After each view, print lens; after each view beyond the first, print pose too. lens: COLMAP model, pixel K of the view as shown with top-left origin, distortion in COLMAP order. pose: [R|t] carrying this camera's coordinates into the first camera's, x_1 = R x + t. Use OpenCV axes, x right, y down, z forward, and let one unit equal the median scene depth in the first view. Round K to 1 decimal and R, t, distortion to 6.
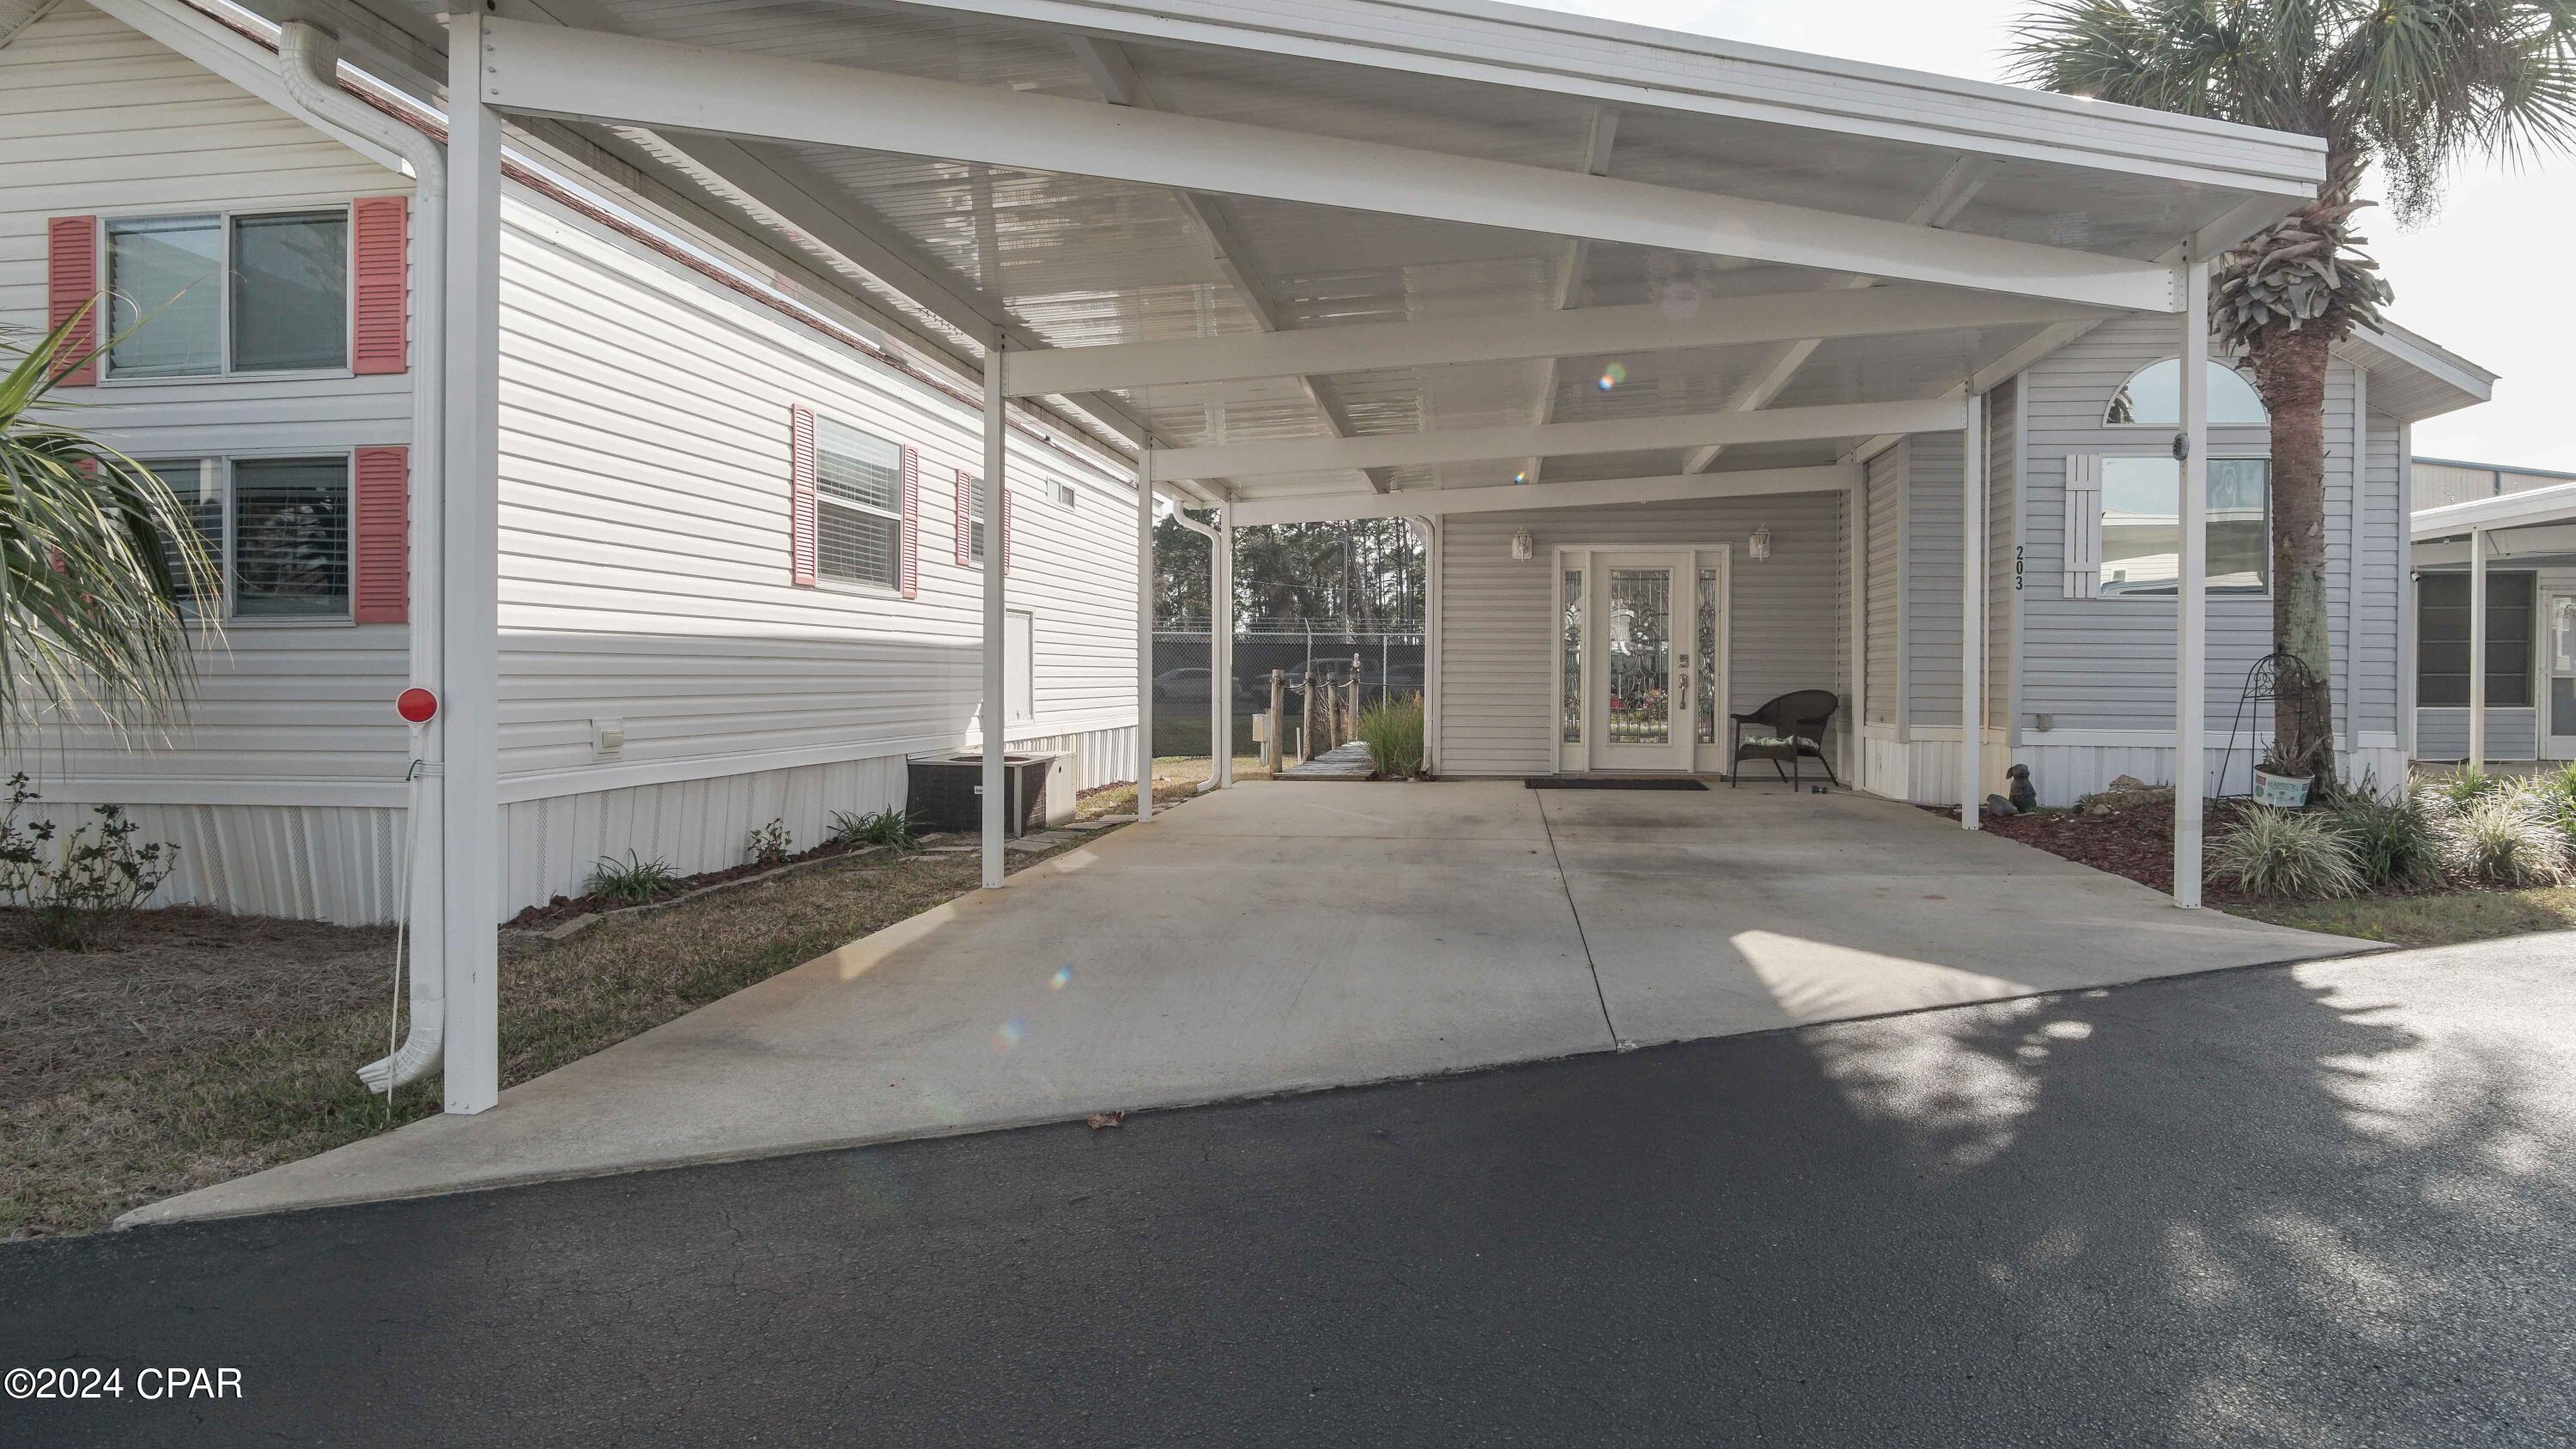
lens RADIAL K [[1387.3, 0, 1277.3], [0, 1387.3, 697.8], [0, 0, 1]] dist [-0.021354, 0.002517]
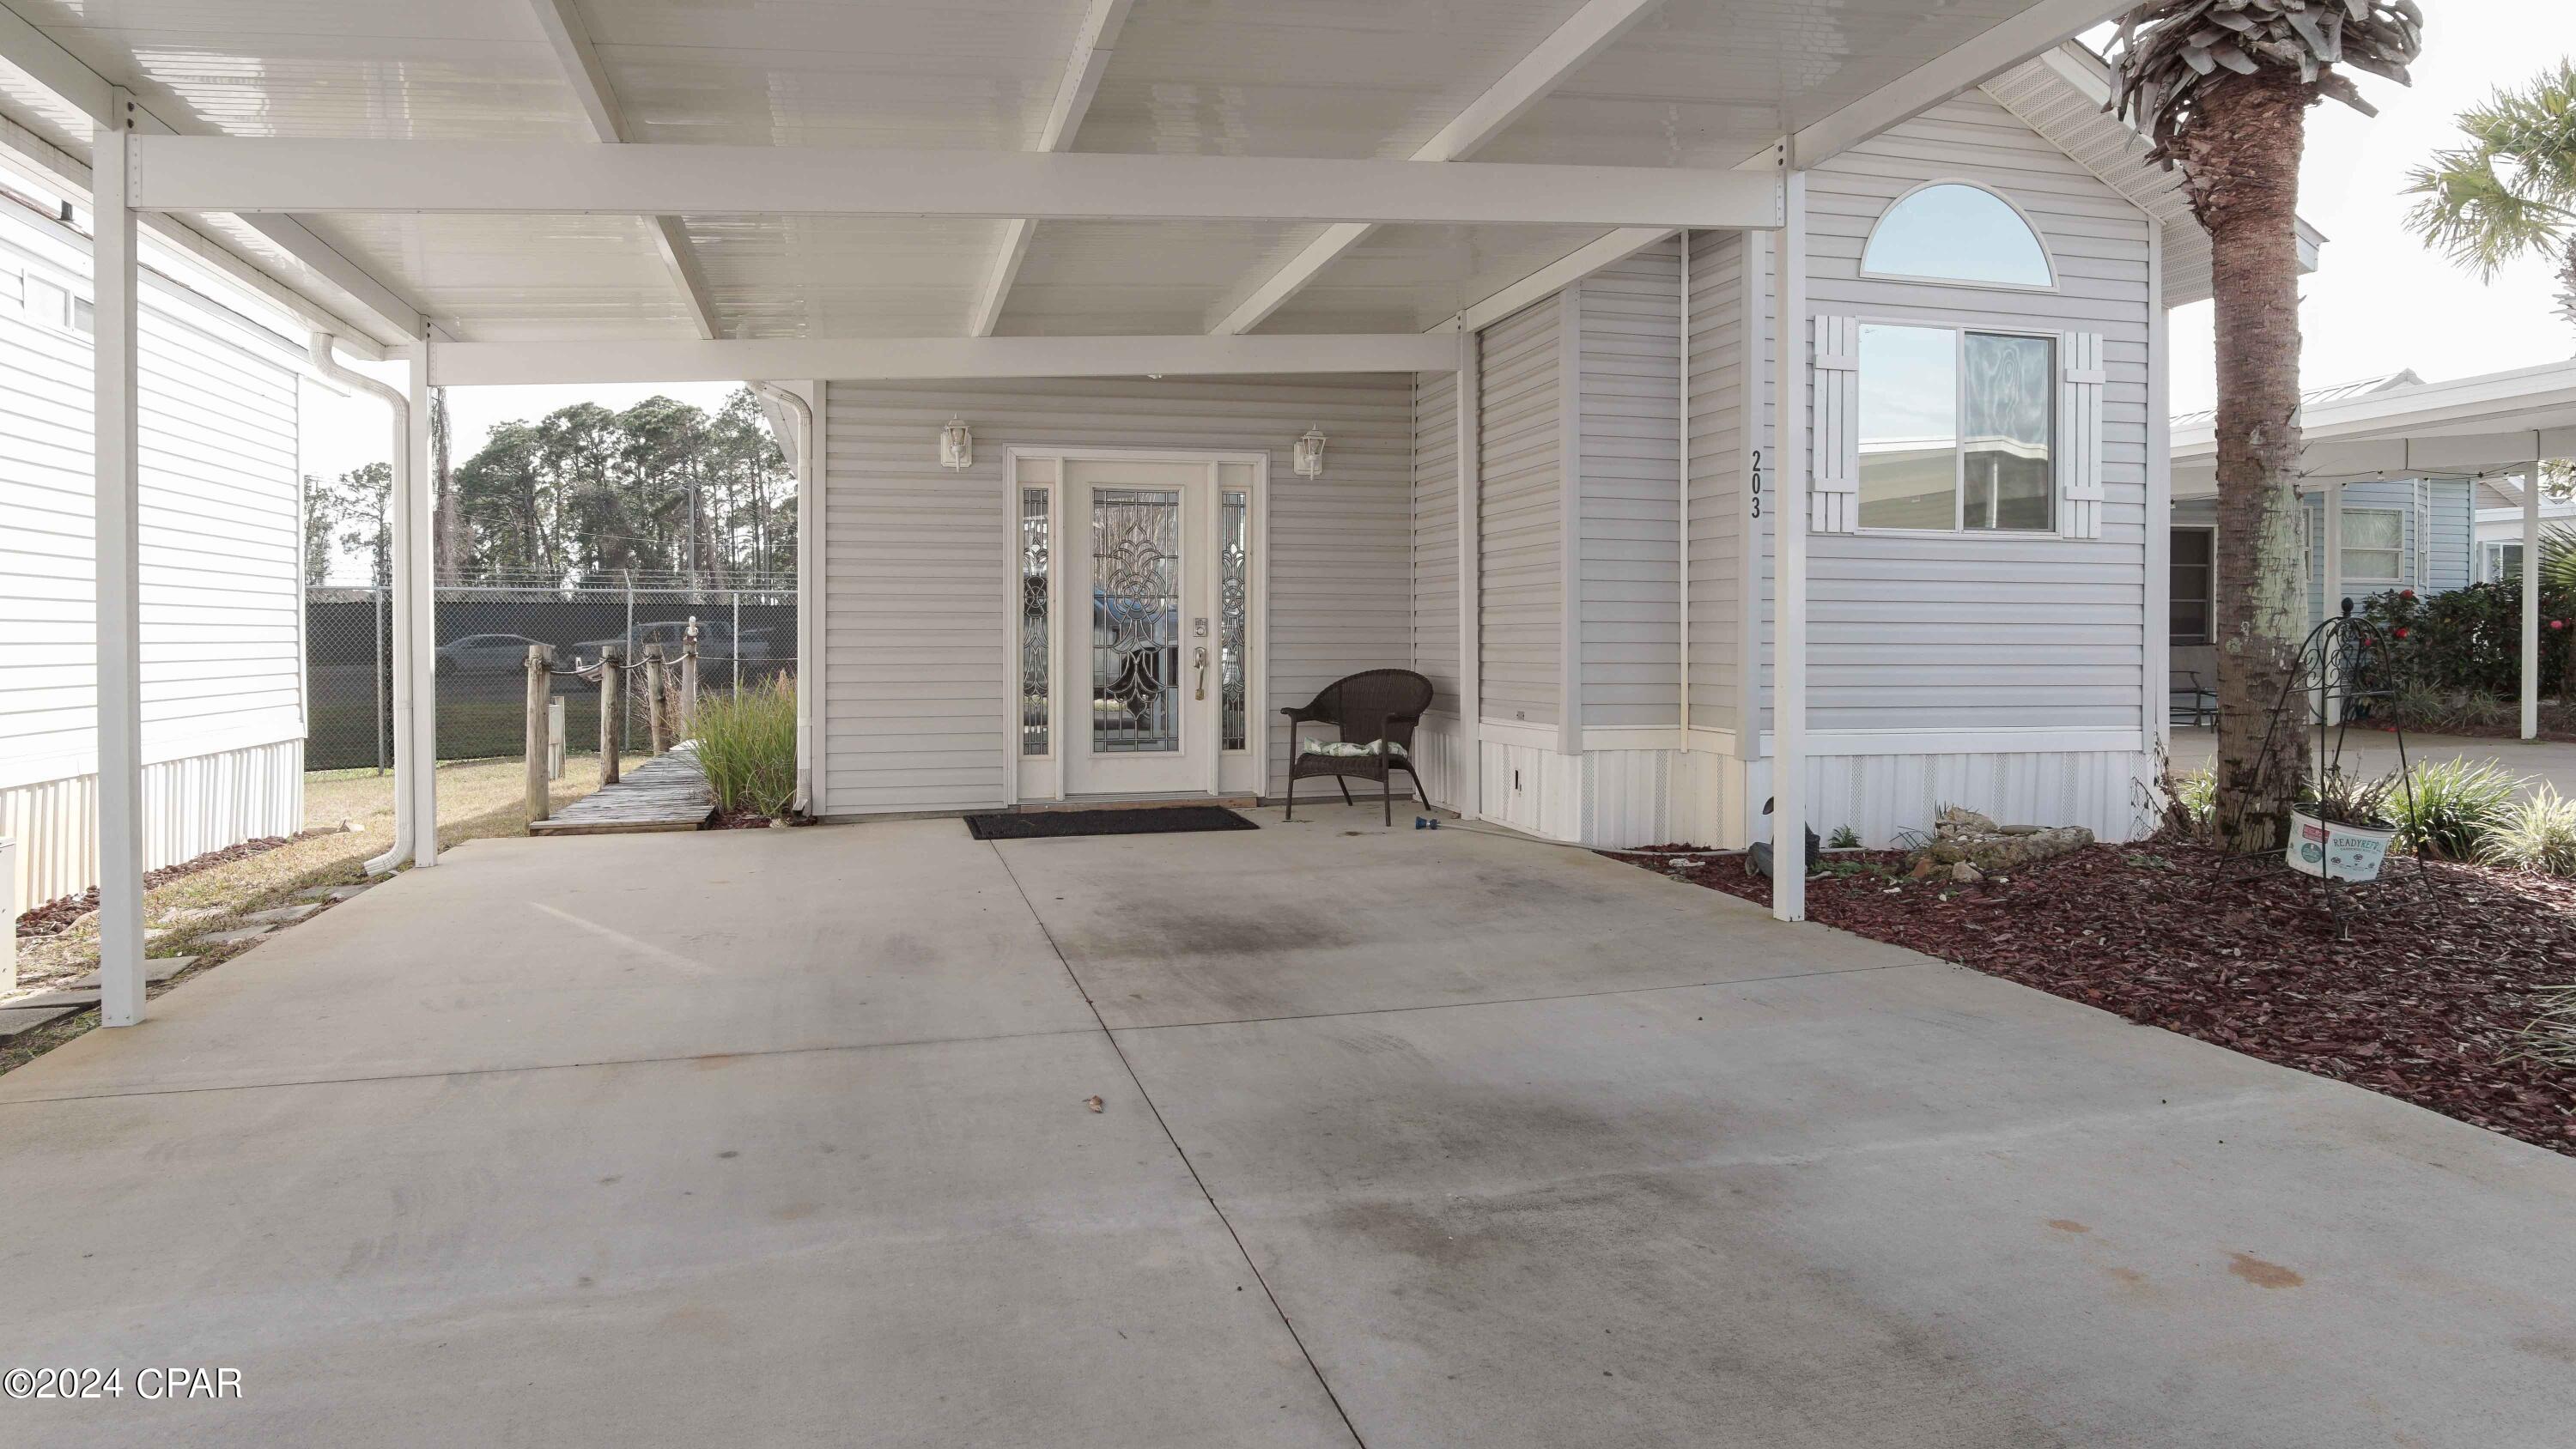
lens RADIAL K [[1419.2, 0, 1234.9], [0, 1419.2, 649.3], [0, 0, 1]] dist [-0.022361, 0.001070]
pose [[0.915721, -0.011173, 0.401658, 0.033520], [0.014310, 0.999886, -0.004812, -0.012541], [-0.401559, 0.010154, 0.915777, 0.365521]]
